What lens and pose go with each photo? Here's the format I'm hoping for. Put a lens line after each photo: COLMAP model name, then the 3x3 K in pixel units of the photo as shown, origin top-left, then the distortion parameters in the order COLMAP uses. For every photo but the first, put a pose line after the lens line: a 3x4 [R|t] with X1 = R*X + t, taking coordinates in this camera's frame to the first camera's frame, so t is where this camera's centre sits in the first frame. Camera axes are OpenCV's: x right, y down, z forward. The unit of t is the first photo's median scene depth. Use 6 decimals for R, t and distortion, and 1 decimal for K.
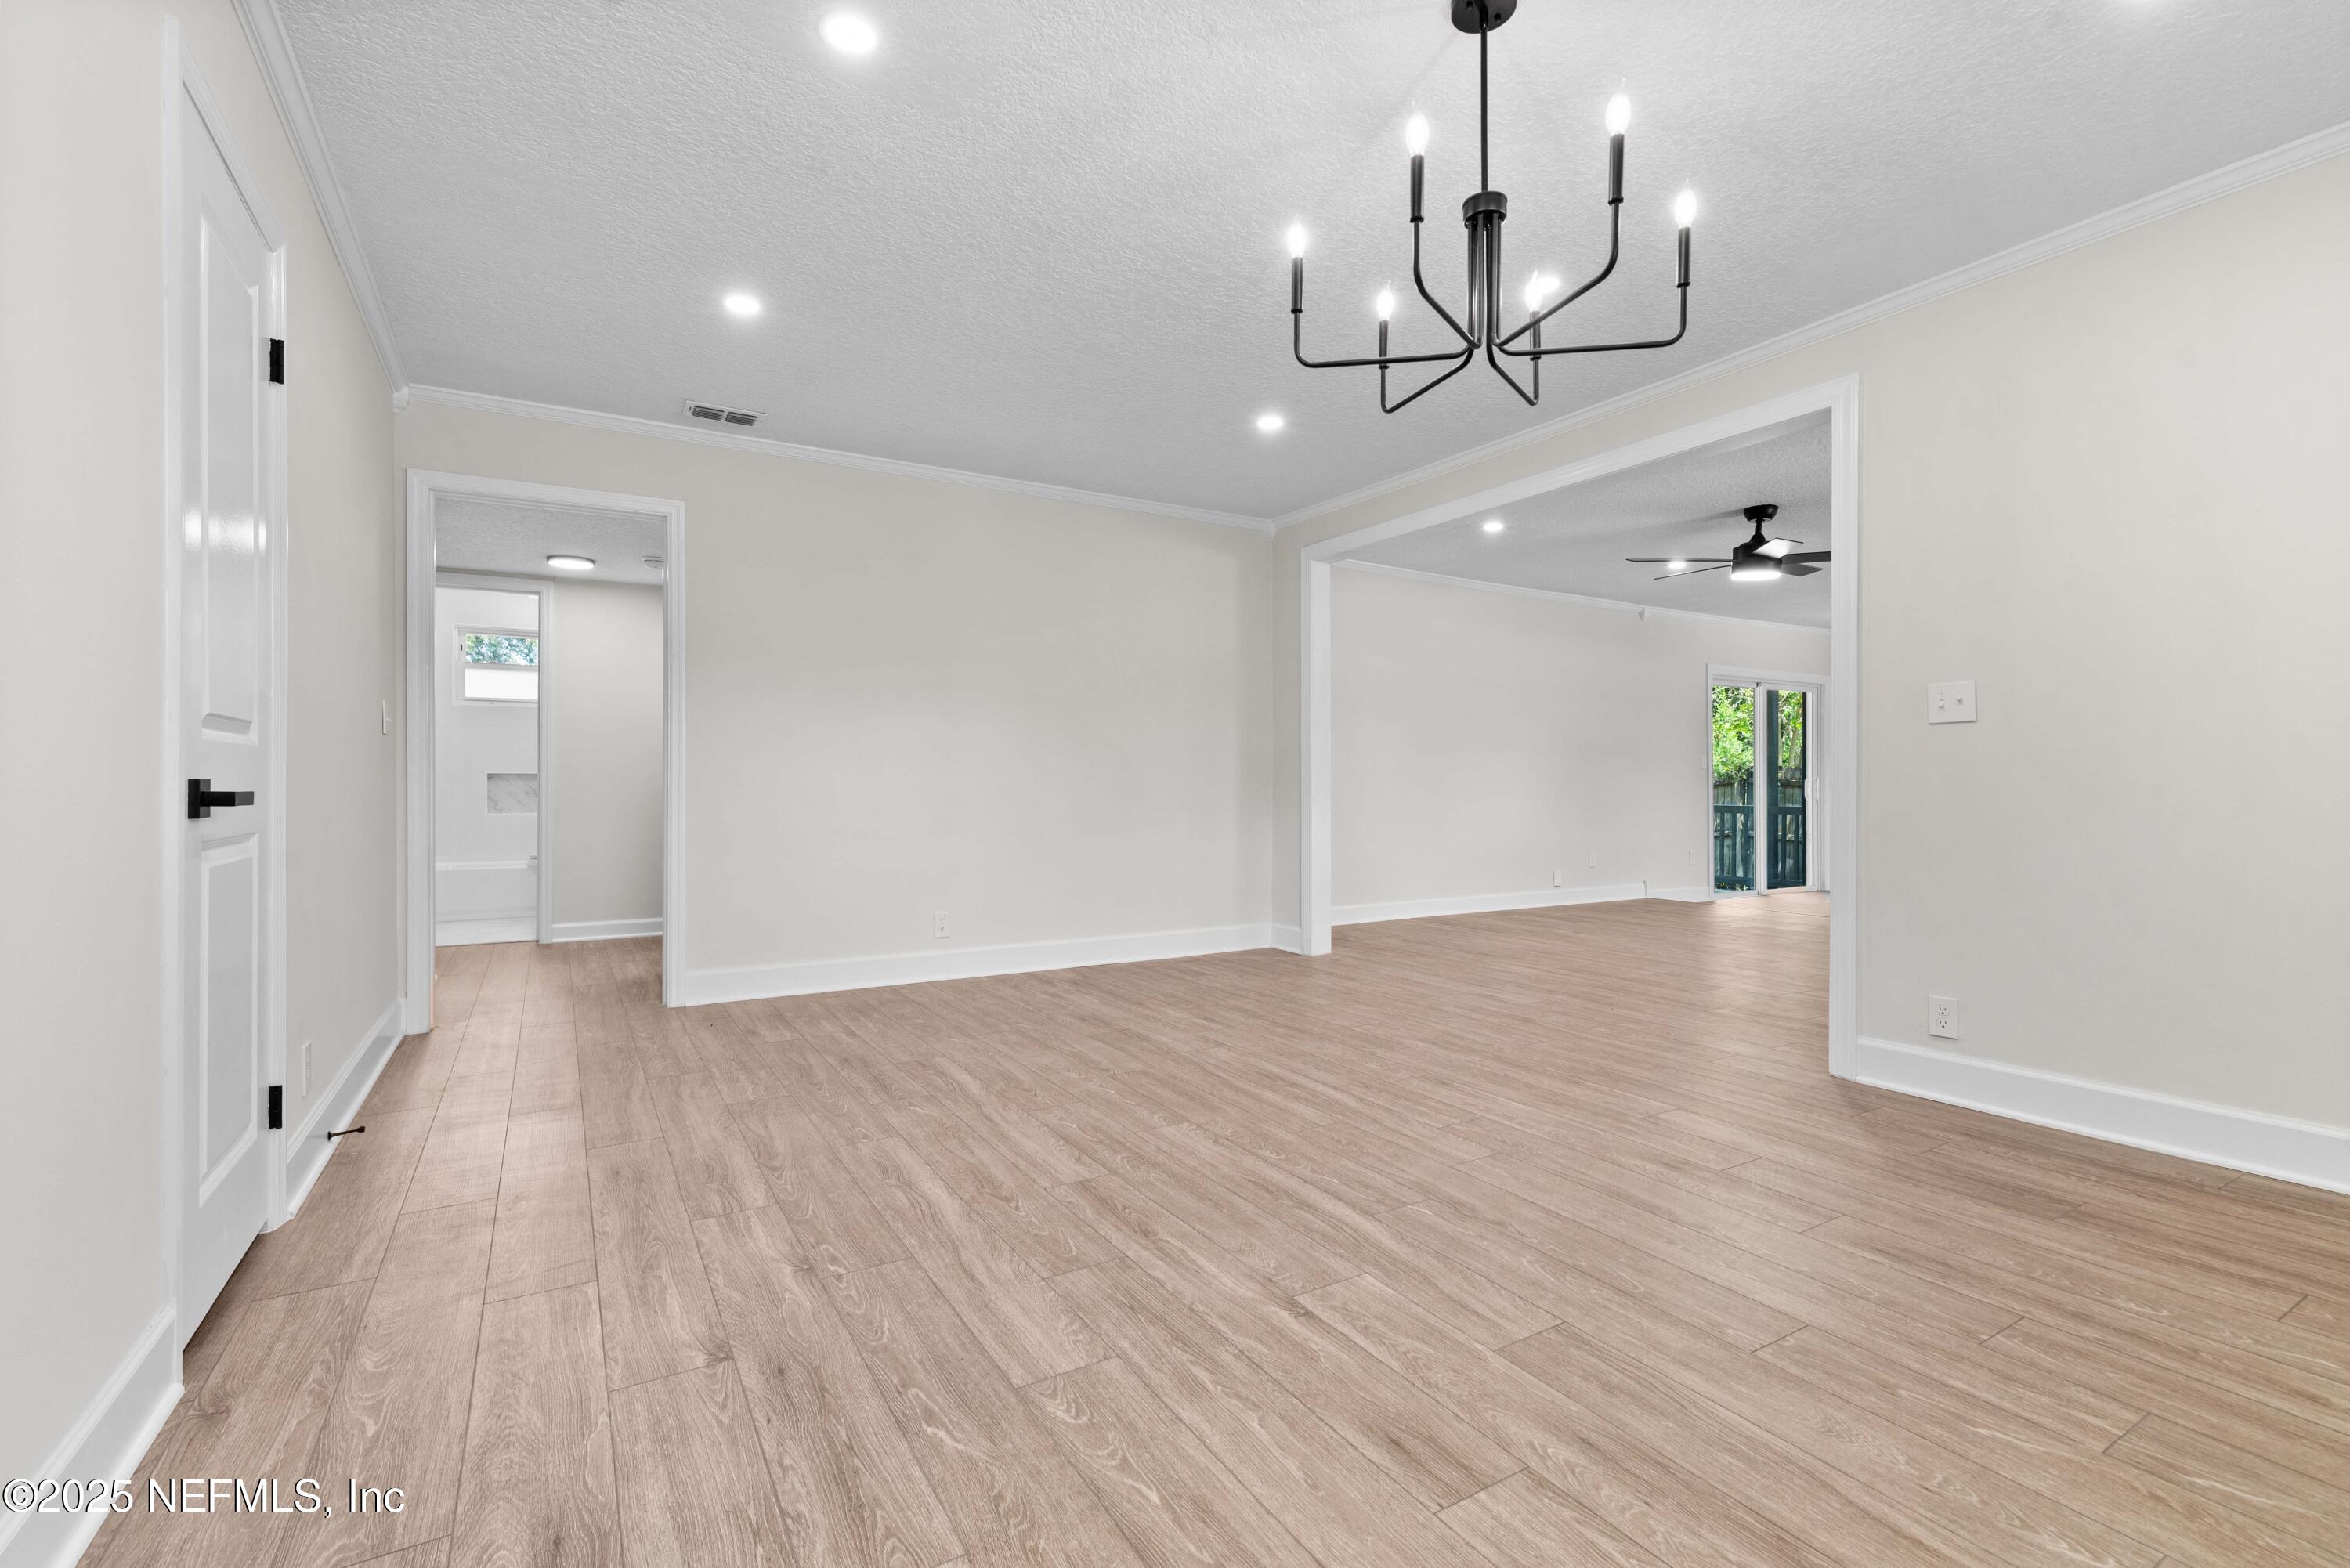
lens RADIAL K [[1017.3, 0, 1150.9], [0, 1017.3, 779.0], [0, 0, 1]] dist [0.001622, -0.000901]
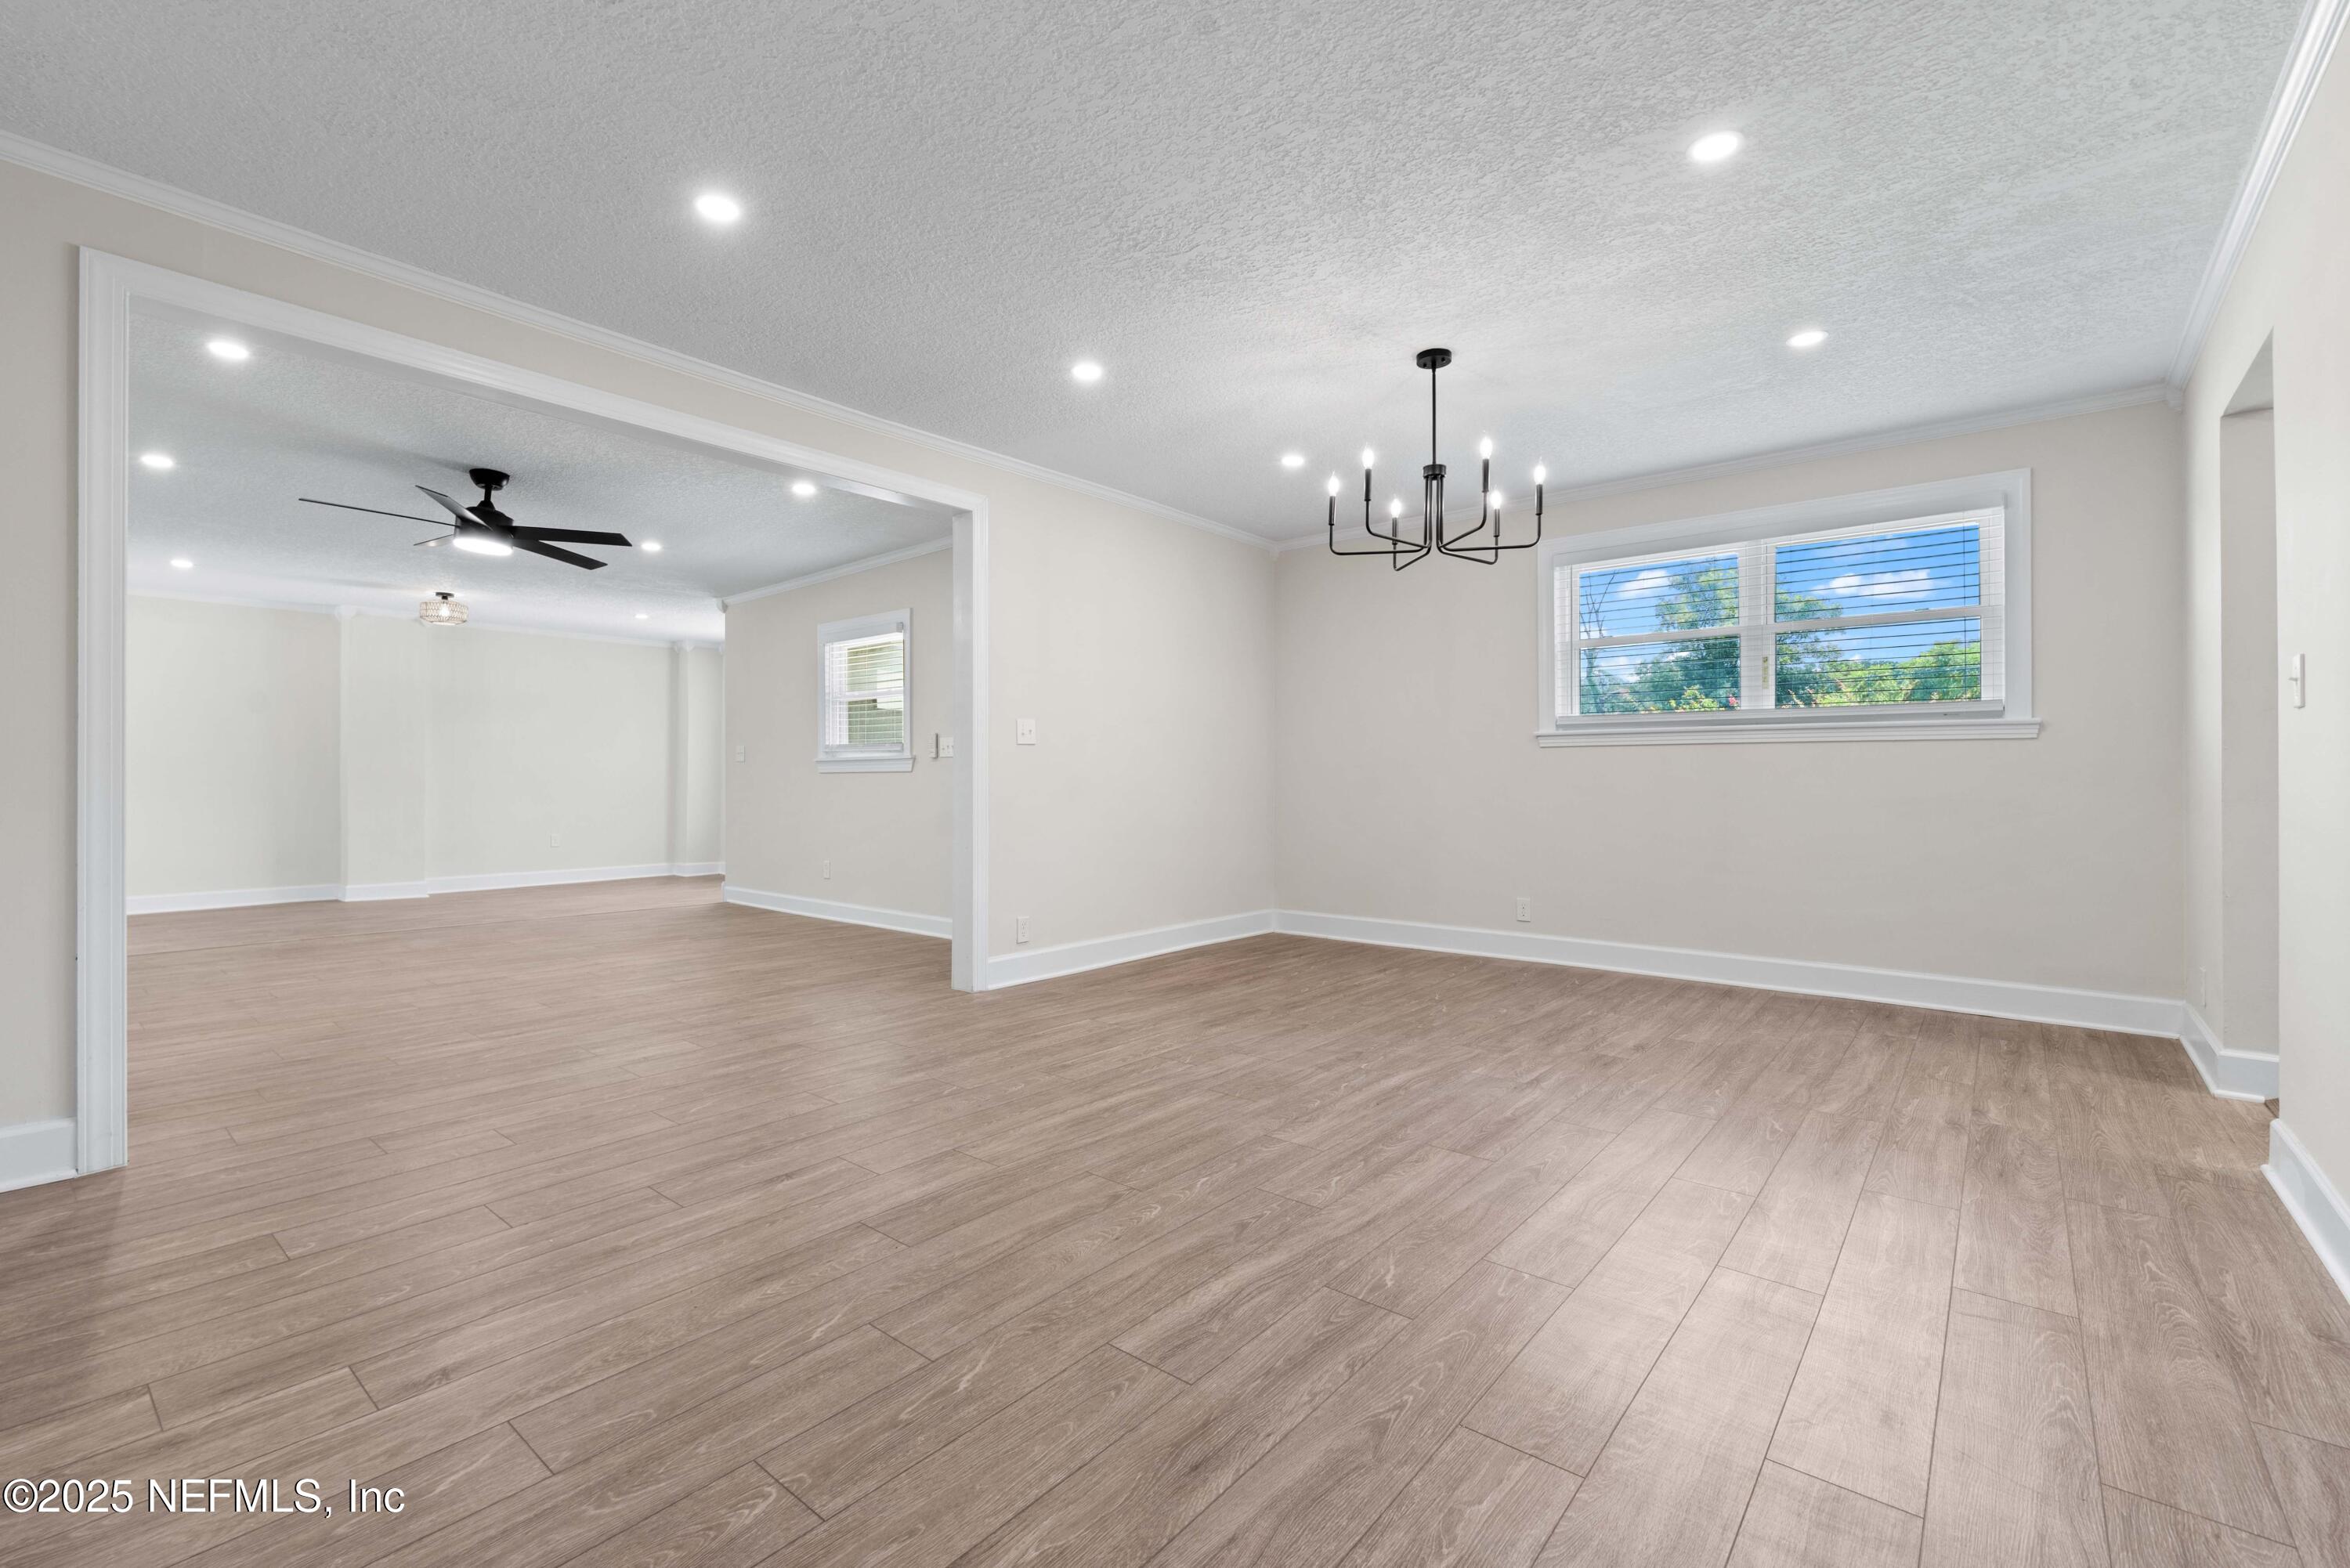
lens RADIAL K [[1017.3, 0, 1181.7], [0, 1017.3, 779.0], [0, 0, 1]] dist [0.001622, -0.000901]
pose [[-0.350507, -0.000477, 0.936560, -0.849517], [-0.007989, 0.999965, -0.002480, 0.003934], [-0.936526, -0.008352, -0.350499, 1.443172]]
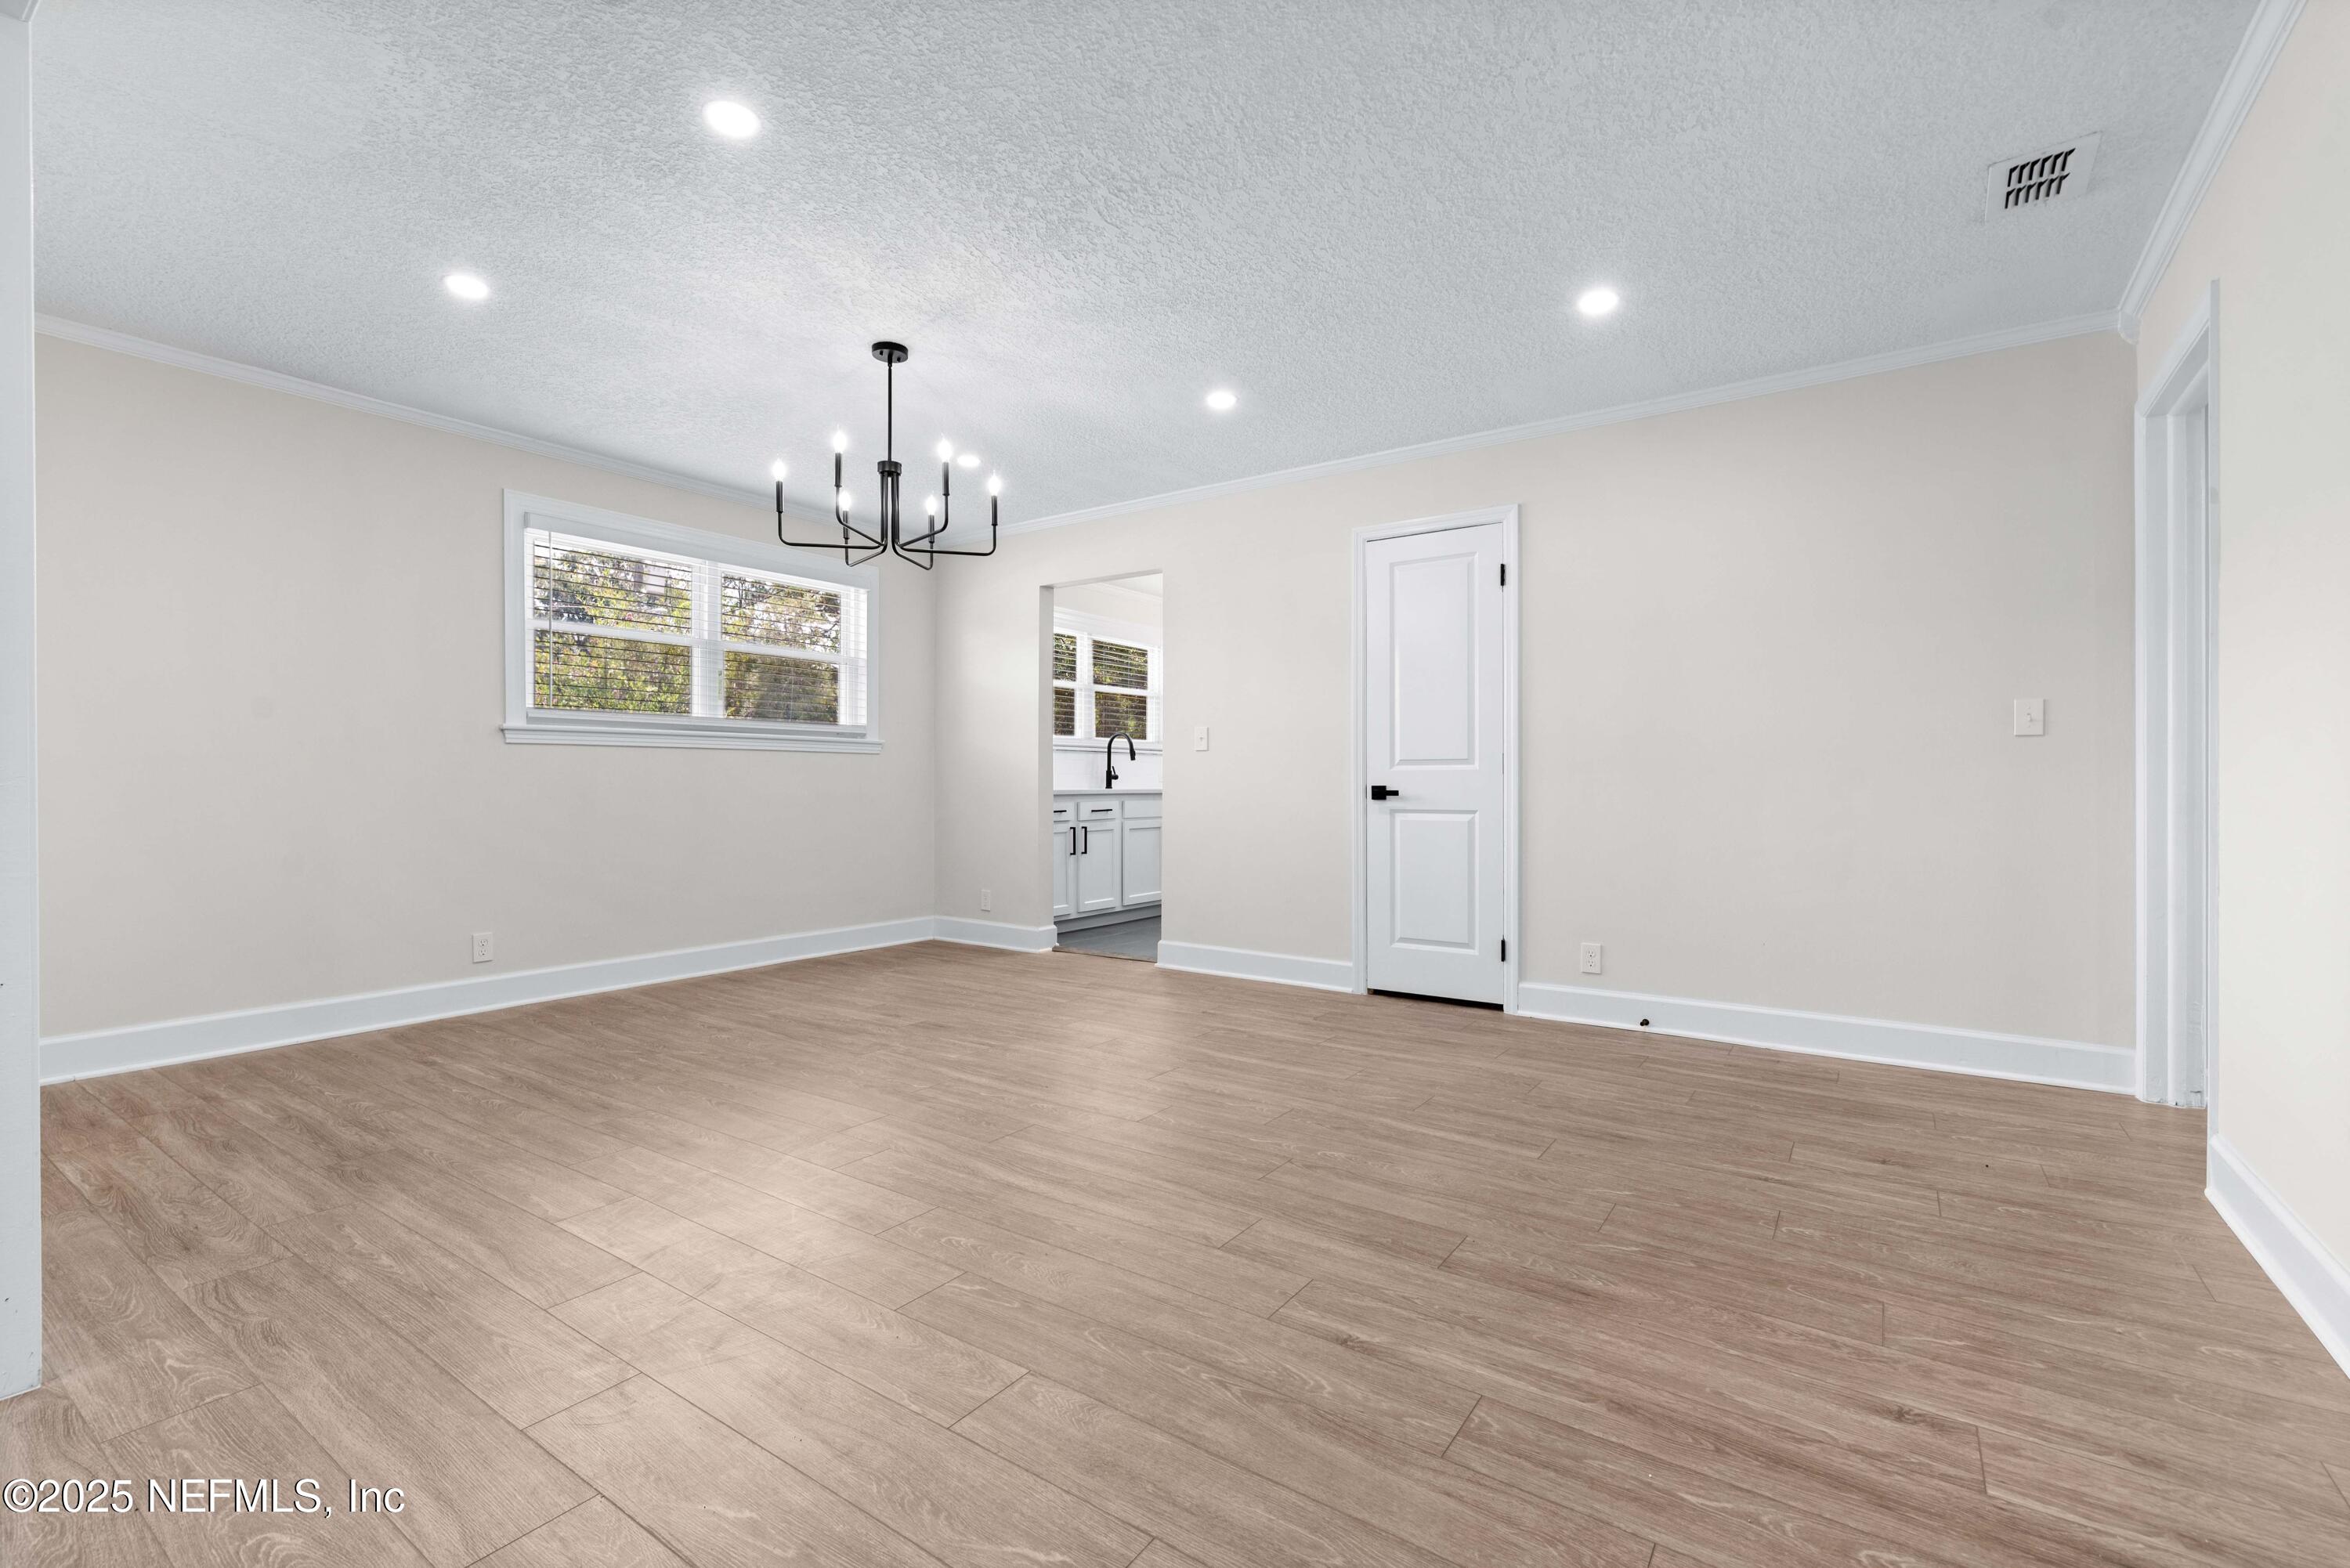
lens RADIAL K [[1017.3, 0, 1152.5], [0, 1017.3, 785.3], [0, 0, 1]] dist [0.001622, -0.000901]
pose [[-0.910887, -0.000601, -0.412656, 0.451845], [0.000813, 0.999994, -0.003252, 0.005017], [0.412655, -0.003298, -0.910881, 1.972328]]
